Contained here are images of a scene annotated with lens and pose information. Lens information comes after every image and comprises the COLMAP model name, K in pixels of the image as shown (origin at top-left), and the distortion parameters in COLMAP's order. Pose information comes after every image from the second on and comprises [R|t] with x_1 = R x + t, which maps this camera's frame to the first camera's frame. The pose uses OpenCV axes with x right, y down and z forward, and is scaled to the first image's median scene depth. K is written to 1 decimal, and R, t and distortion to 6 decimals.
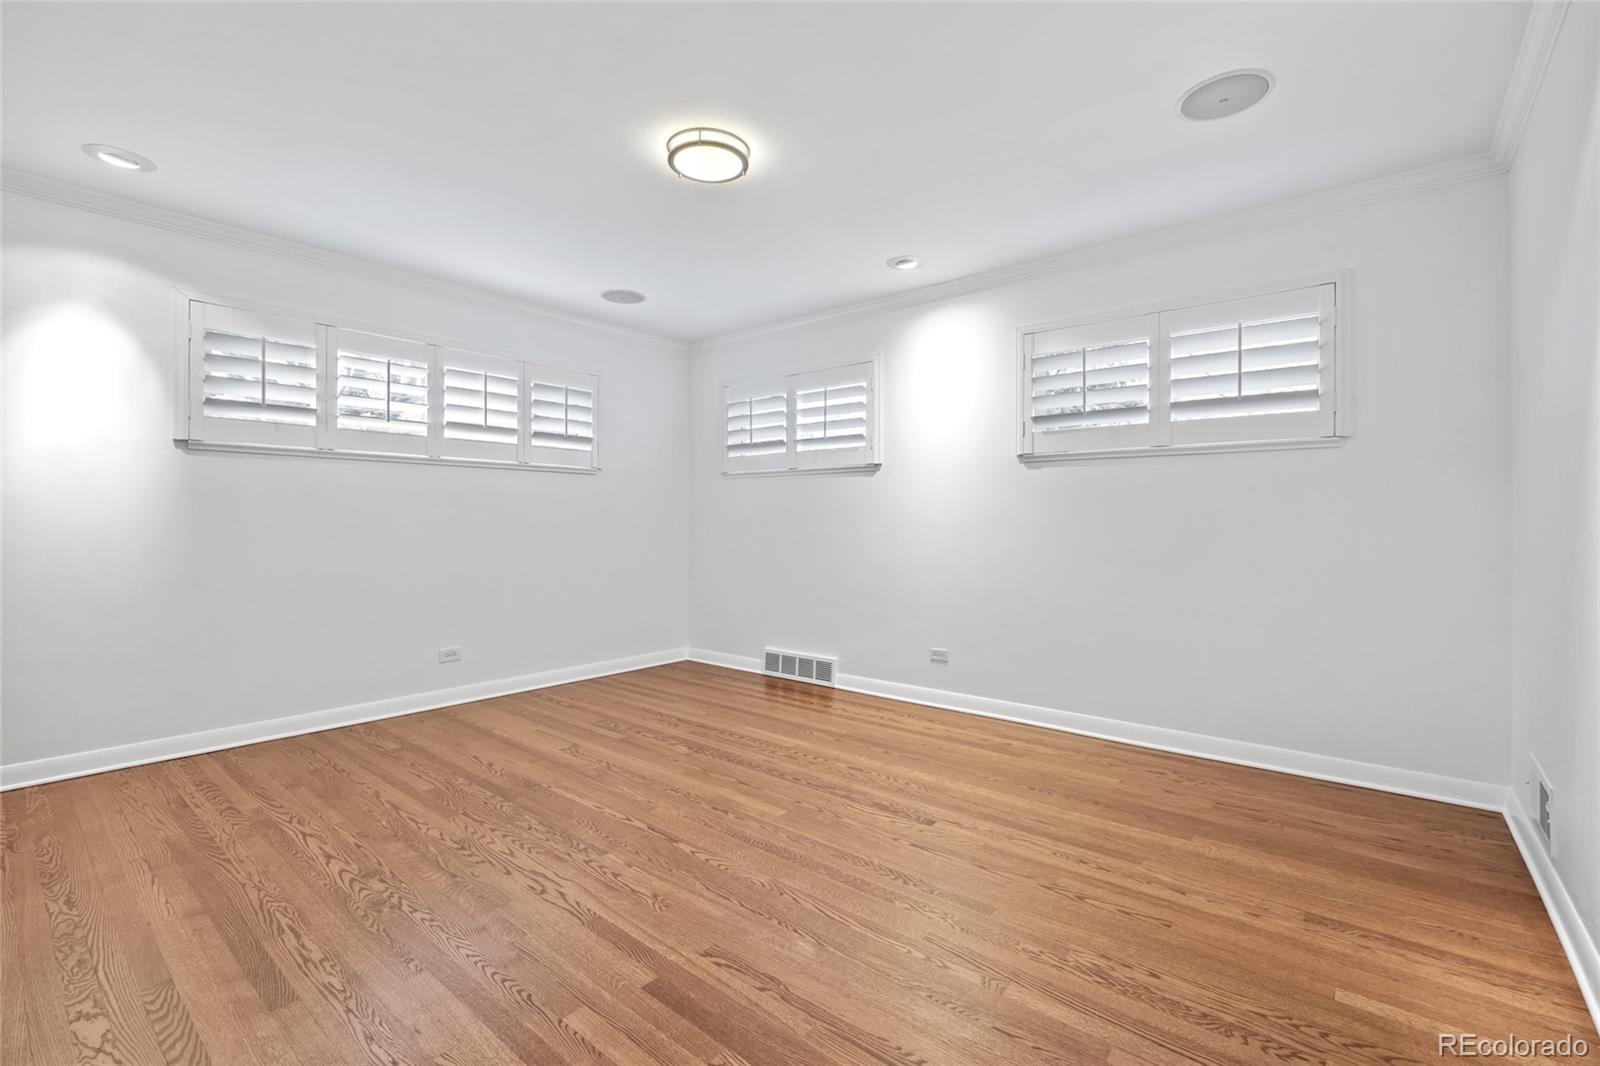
lens RADIAL K [[697.4, 0, 804.2], [0, 697.4, 520.2], [0, 0, 1]] dist [-0.002527, -0.000354]
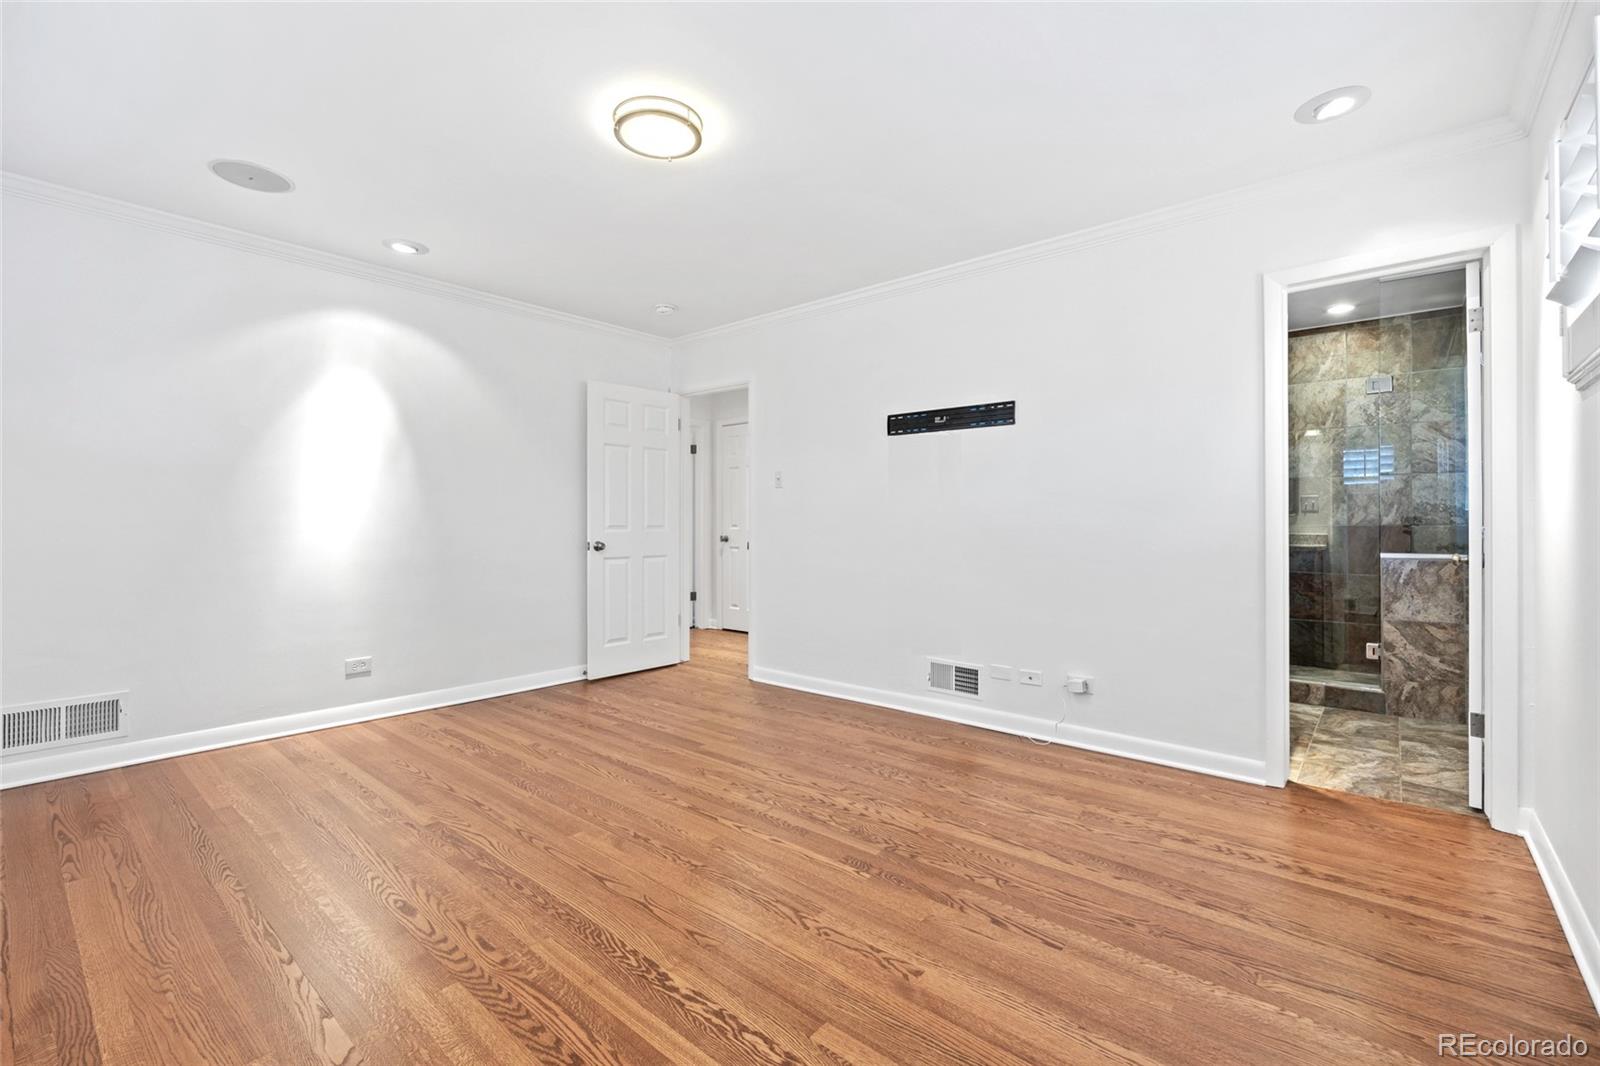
lens RADIAL K [[697.4, 0, 804.2], [0, 697.4, 520.2], [0, 0, 1]] dist [-0.002527, -0.000354]
pose [[-0.999905, -0.002463, 0.013573, -0.346361], [-0.002567, 0.999967, -0.007681, 0.008713], [-0.013553, -0.007715, -0.999878, 1.921579]]
